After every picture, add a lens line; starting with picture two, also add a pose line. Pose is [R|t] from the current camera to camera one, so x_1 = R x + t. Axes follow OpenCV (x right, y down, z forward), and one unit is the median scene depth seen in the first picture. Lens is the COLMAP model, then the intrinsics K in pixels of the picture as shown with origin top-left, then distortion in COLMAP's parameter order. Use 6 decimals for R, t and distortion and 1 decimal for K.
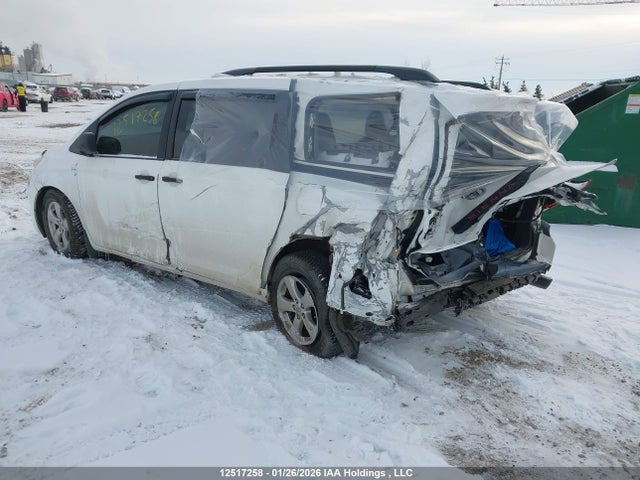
lens RADIAL K [[504.9, 0, 320.0], [0, 504.9, 240.0], [0, 0, 1]] dist [0.131681, -0.182864]
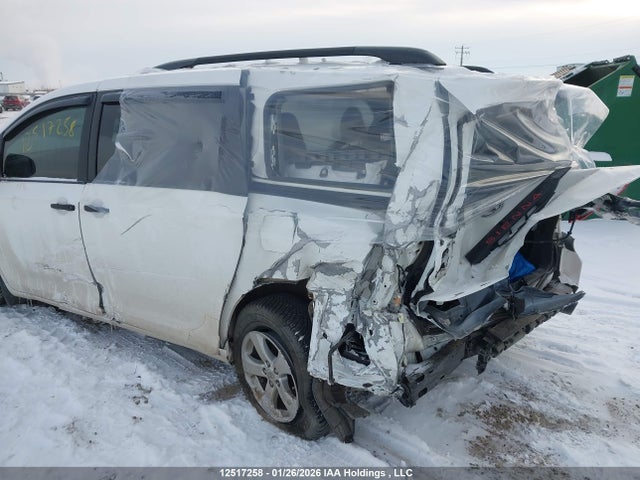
lens RADIAL K [[501.5, 0, 320.0], [0, 501.5, 240.0], [0, 0, 1]] dist [0.076430, -0.081629]
pose [[0.996680, -0.060813, 0.054134, 0.001940], [0.060280, 0.998116, 0.011414, -0.068454], [-0.054726, -0.008113, 0.998468, 0.251495]]
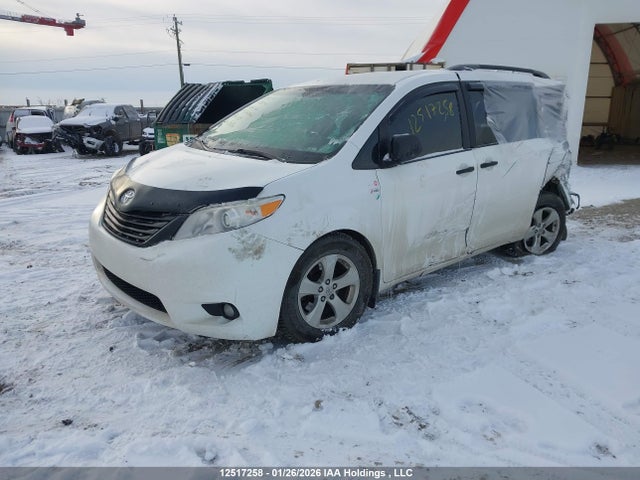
lens RADIAL K [[501.5, 0, 320.0], [0, 501.5, 240.0], [0, 0, 1]] dist [0.076430, -0.081629]
pose [[0.211520, -0.273485, 0.938331, -1.616896], [0.274224, 0.938097, 0.211600, -0.334380], [-0.938115, 0.212556, 0.273422, 1.234414]]
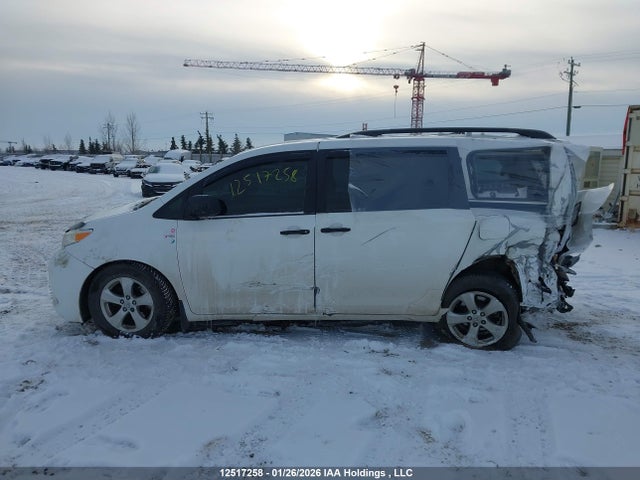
lens RADIAL K [[501.5, 0, 320.0], [0, 501.5, 240.0], [0, 0, 1]] dist [0.076430, -0.081629]
pose [[0.833209, -0.121718, 0.539395, -1.026930], [0.170609, 0.984469, -0.041391, -0.066606], [-0.525980, 0.126513, 0.841035, 0.139691]]
